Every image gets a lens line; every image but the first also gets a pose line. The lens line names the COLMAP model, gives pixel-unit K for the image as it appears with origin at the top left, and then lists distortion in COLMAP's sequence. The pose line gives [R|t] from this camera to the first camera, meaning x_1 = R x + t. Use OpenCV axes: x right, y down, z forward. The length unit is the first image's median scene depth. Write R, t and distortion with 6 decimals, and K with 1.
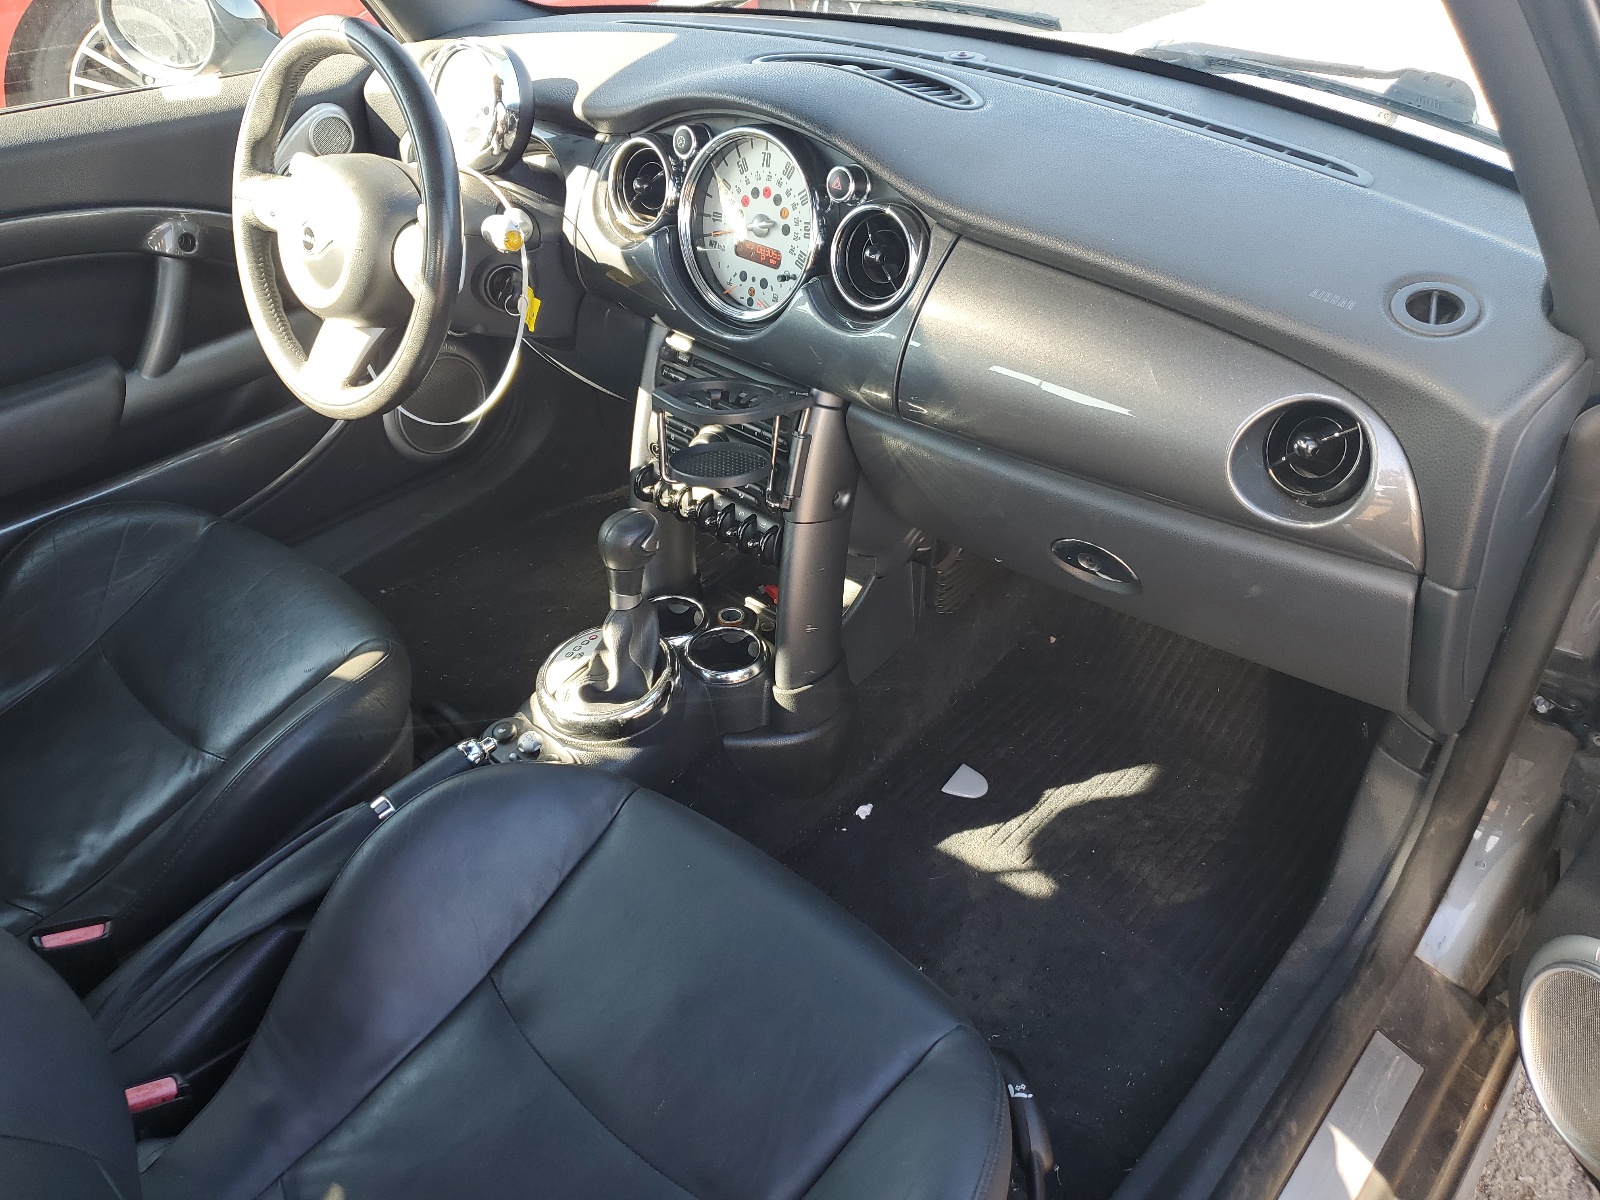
lens RADIAL K [[1203.8, 0, 801.1], [0, 1203.8, 601.1], [0, 0, 1]] dist [0.004095, 0.000197]
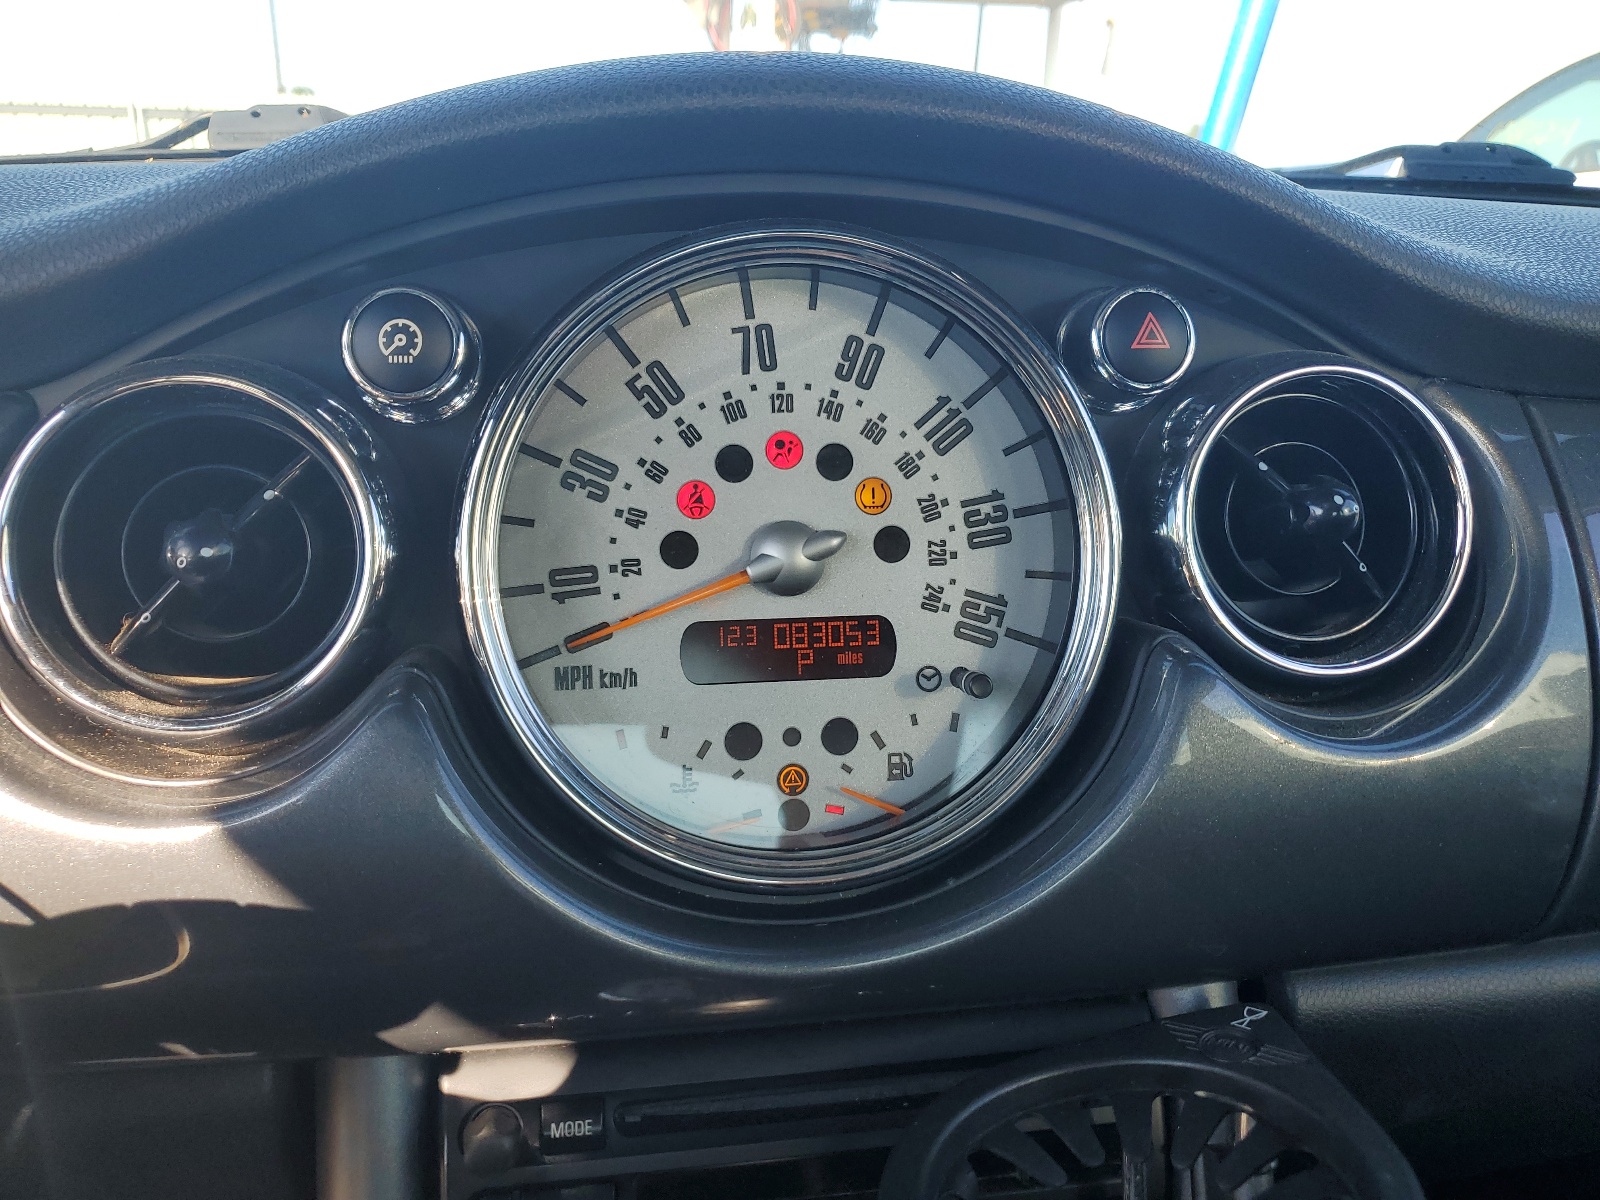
lens RADIAL K [[1203.8, 0, 800.4], [0, 1203.8, 597.2], [0, 0, 1]] dist [0.004095, 0.000197]
pose [[0.608972, -0.216813, 0.762985, -0.262900], [0.457247, 0.881961, -0.114327, -0.271281], [-0.648135, 0.418494, 0.636226, 0.823663]]
